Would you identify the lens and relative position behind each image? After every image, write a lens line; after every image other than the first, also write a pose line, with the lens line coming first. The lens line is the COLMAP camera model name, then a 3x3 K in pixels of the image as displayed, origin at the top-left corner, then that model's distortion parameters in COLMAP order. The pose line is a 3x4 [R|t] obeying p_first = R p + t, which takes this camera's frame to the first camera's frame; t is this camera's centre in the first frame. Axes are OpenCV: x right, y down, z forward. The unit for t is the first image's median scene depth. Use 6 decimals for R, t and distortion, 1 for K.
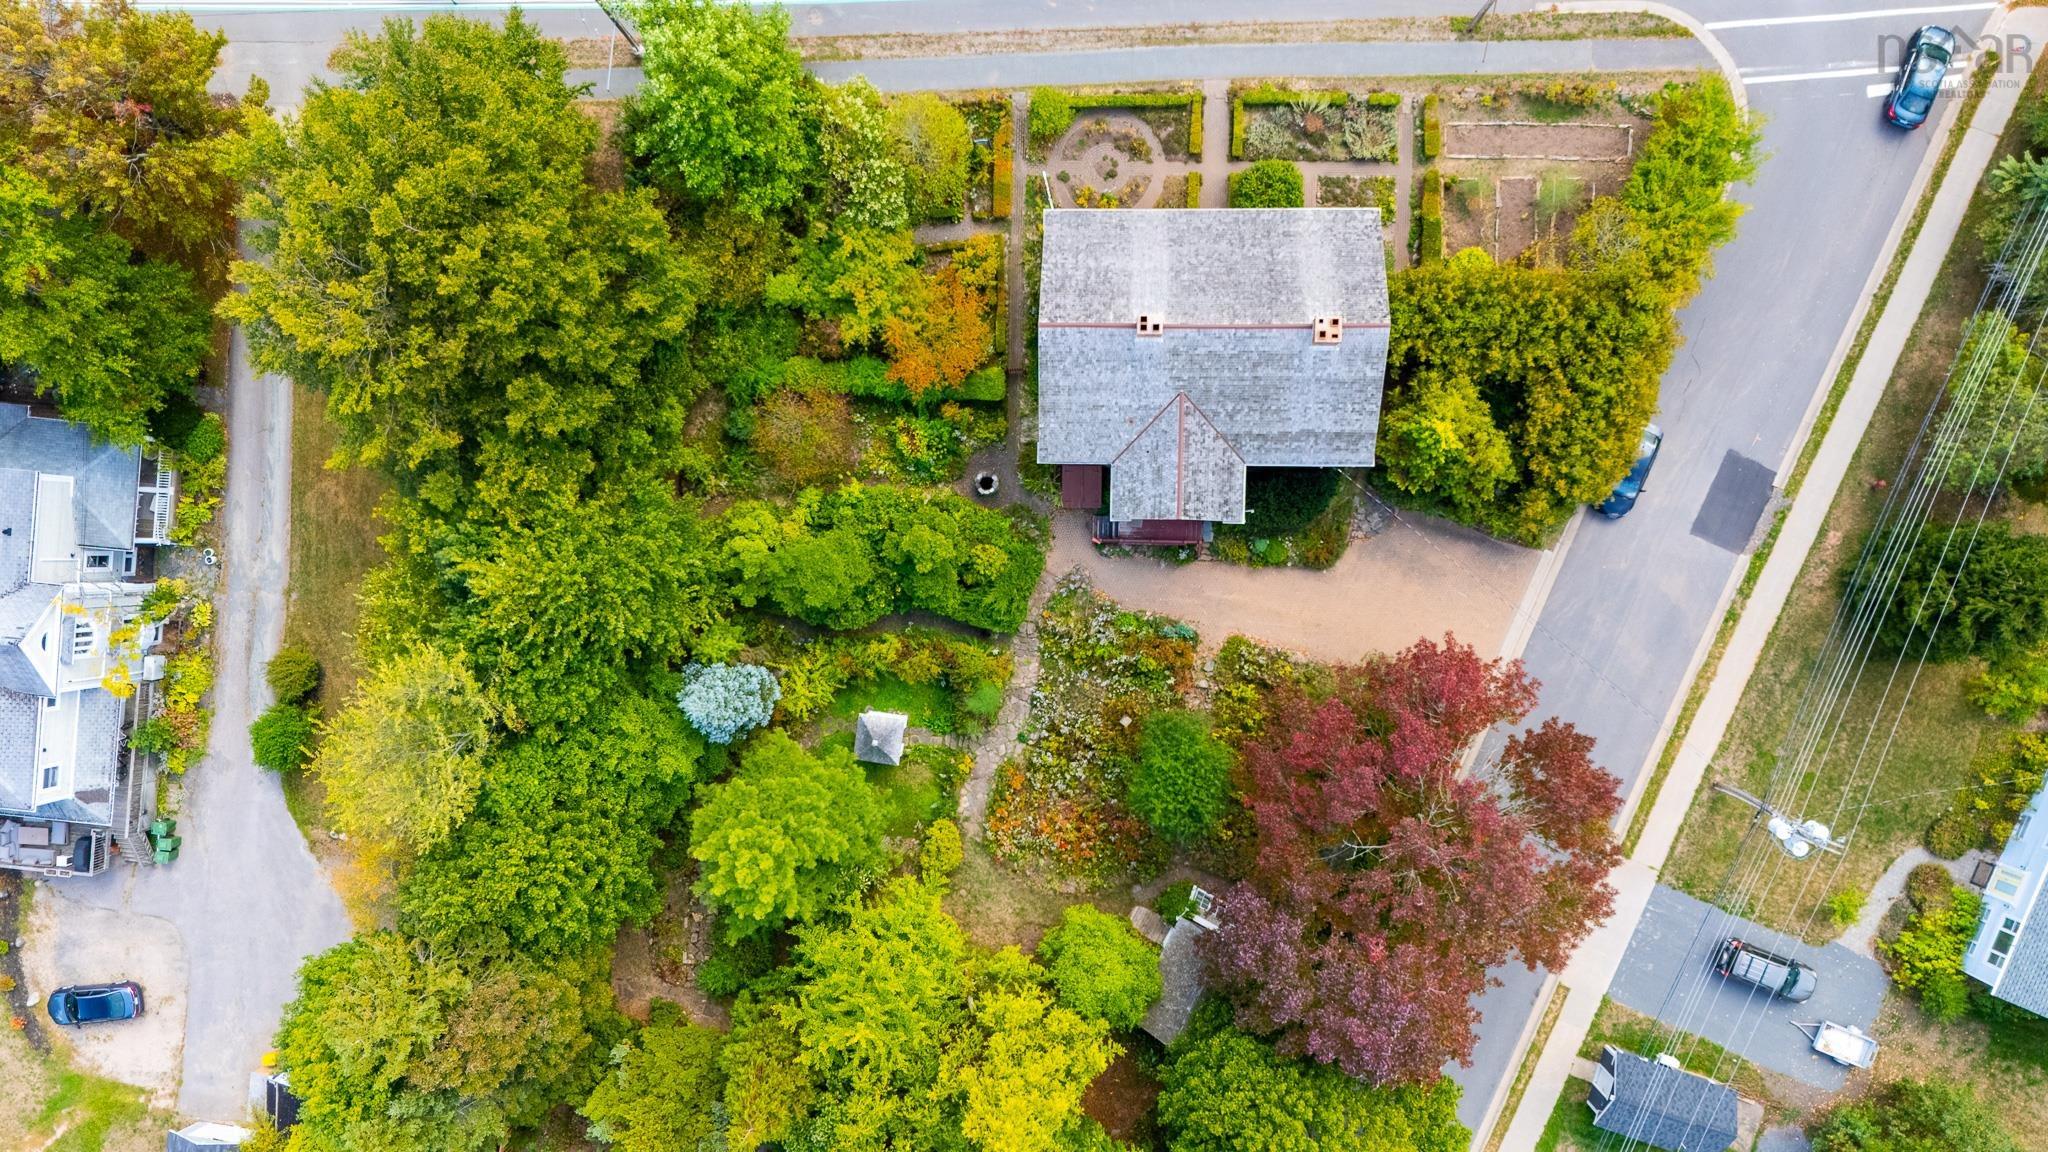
lens RADIAL K [[1518.1, 0, 1024.0], [0, 1518.1, 576.0], [0, 0, 1]] dist [0.072629, -0.057719]
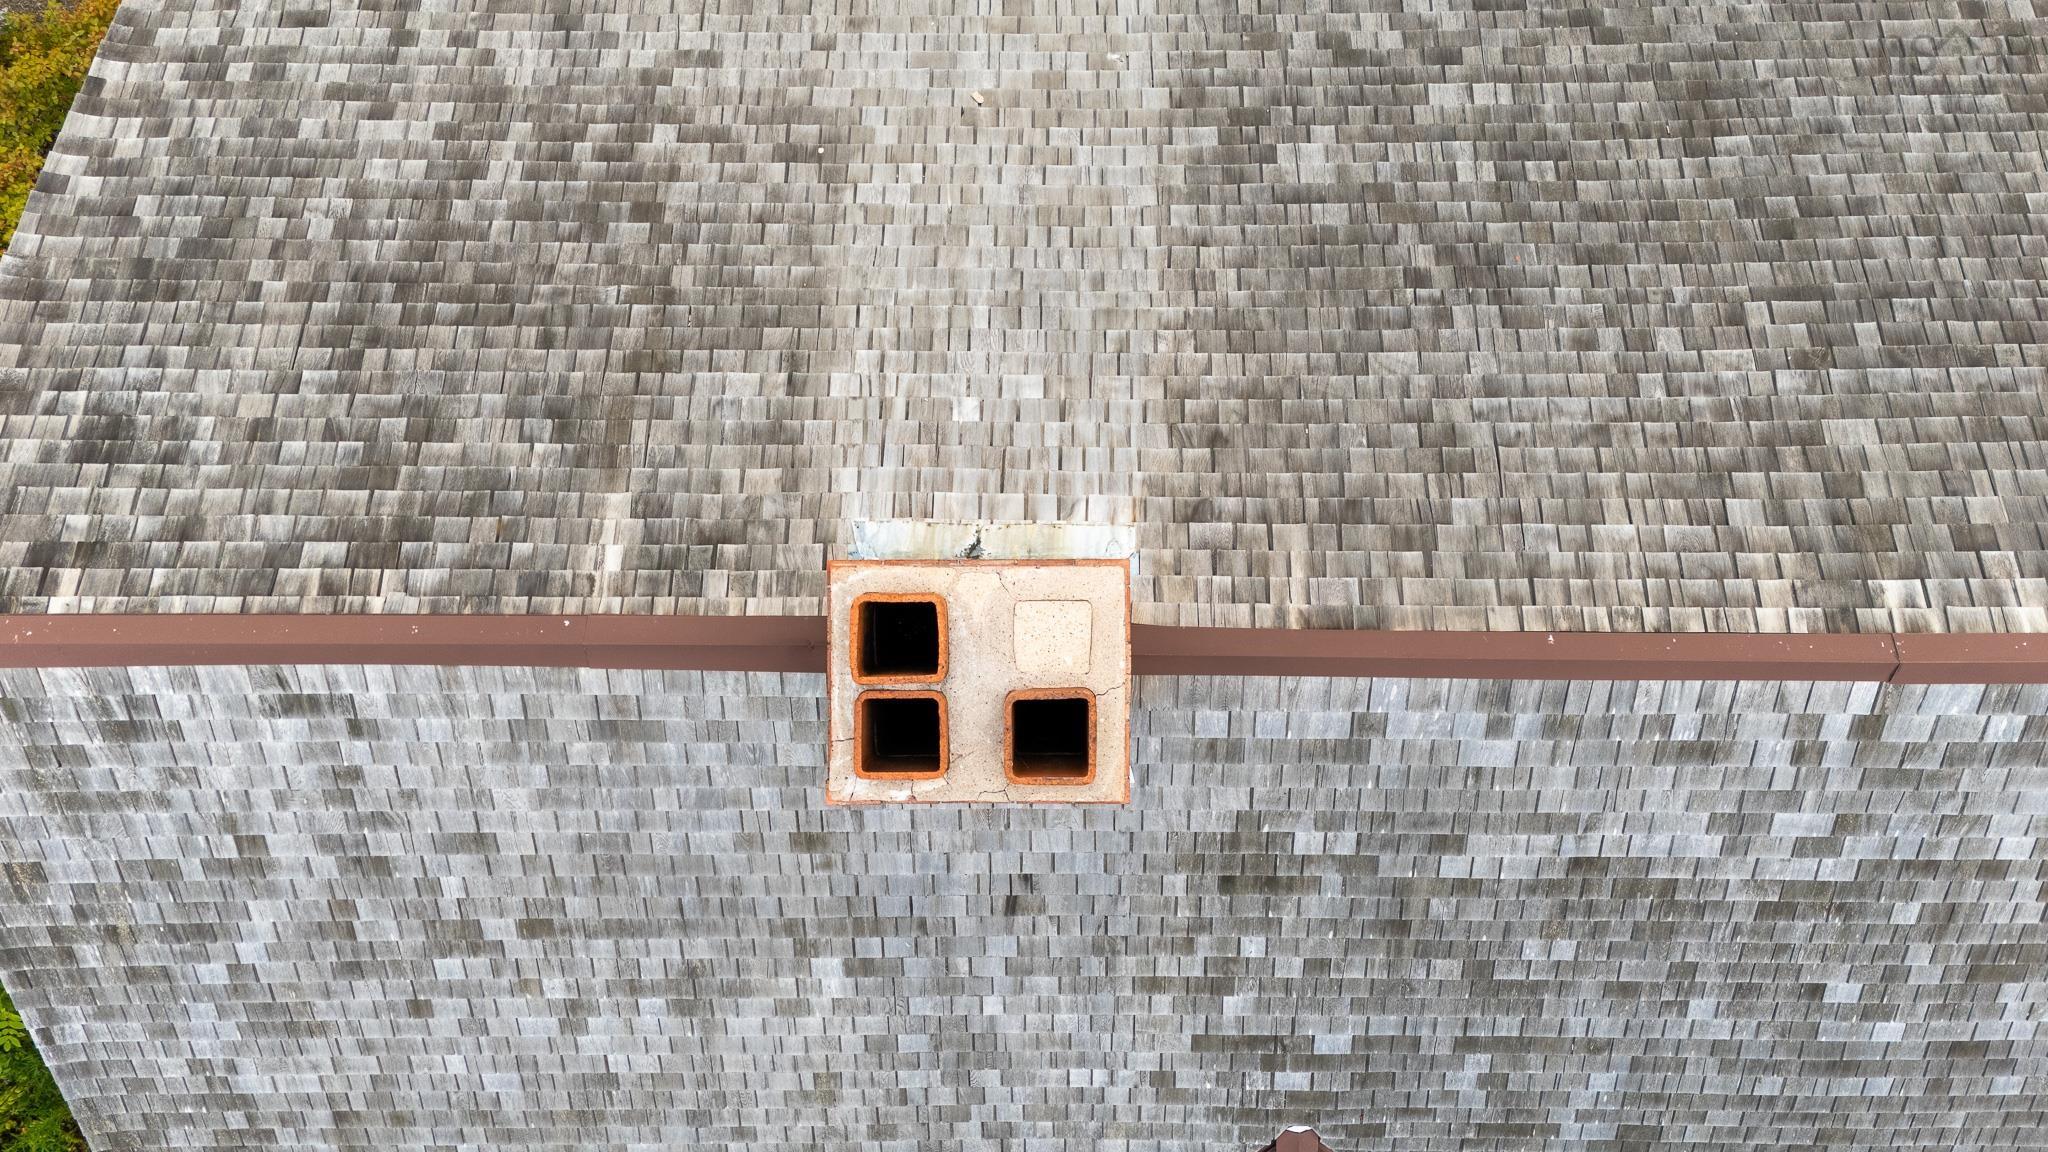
lens RADIAL K [[1518.1, 0, 1024.0], [0, 1518.1, 576.0], [0, 0, 1]] dist [0.072629, -0.057719]
pose [[0.999412, -0.013097, 0.031701, 0.081155], [0.012639, 0.999813, 0.014612, -0.169699], [-0.031887, -0.014202, 0.999391, 0.899639]]
